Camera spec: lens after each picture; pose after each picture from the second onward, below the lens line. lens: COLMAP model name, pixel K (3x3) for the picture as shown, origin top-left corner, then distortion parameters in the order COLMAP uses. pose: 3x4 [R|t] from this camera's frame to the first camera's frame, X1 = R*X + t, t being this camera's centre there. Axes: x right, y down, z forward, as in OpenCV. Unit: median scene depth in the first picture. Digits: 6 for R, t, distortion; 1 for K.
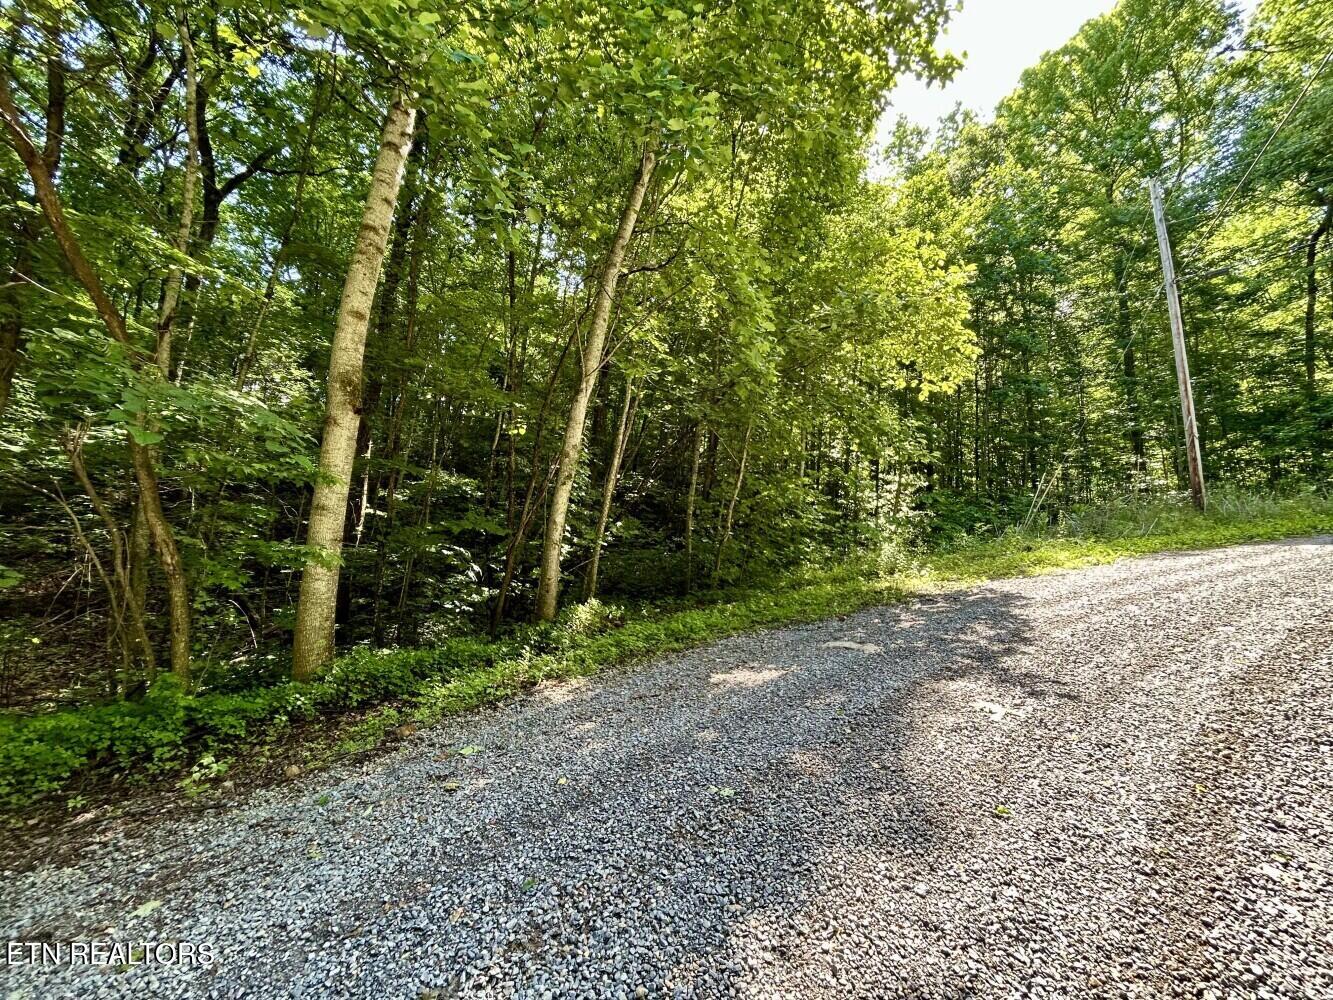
lens RADIAL K [[538.3, 0, 667.9], [0, 538.3, 499.0], [0, 0, 1]] dist [-0.000085, 0.000062]
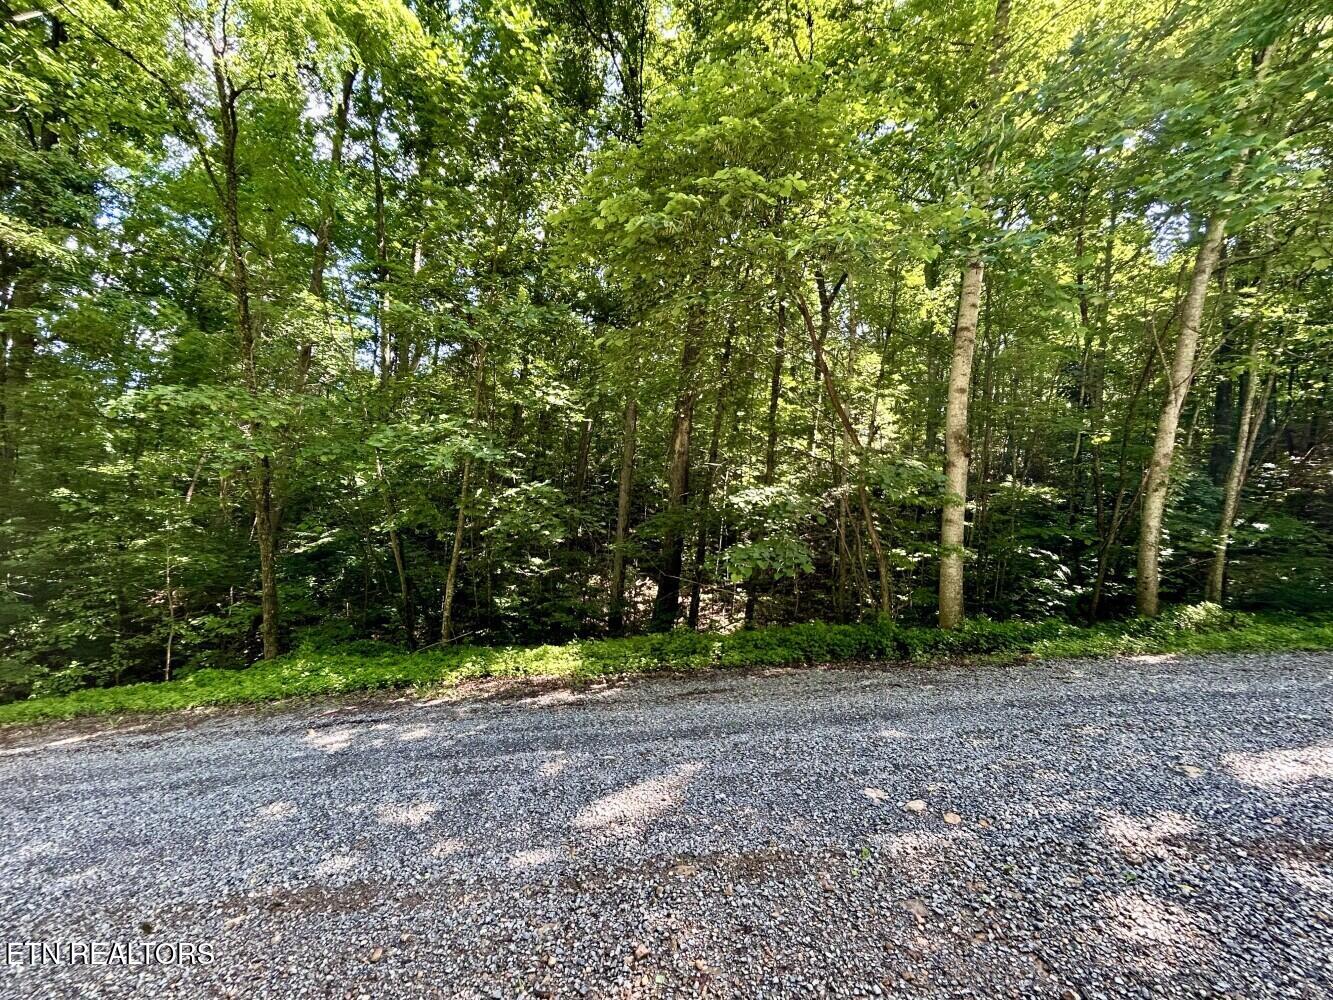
lens RADIAL K [[538.3, 0, 668.5], [0, 538.3, 501.6], [0, 0, 1]] dist [-0.000085, 0.000062]
pose [[0.572391, -0.065164, -0.817387, 0.118002], [0.055088, 0.997641, -0.040958, -0.014031], [0.818128, -0.021584, 0.574631, -0.391091]]
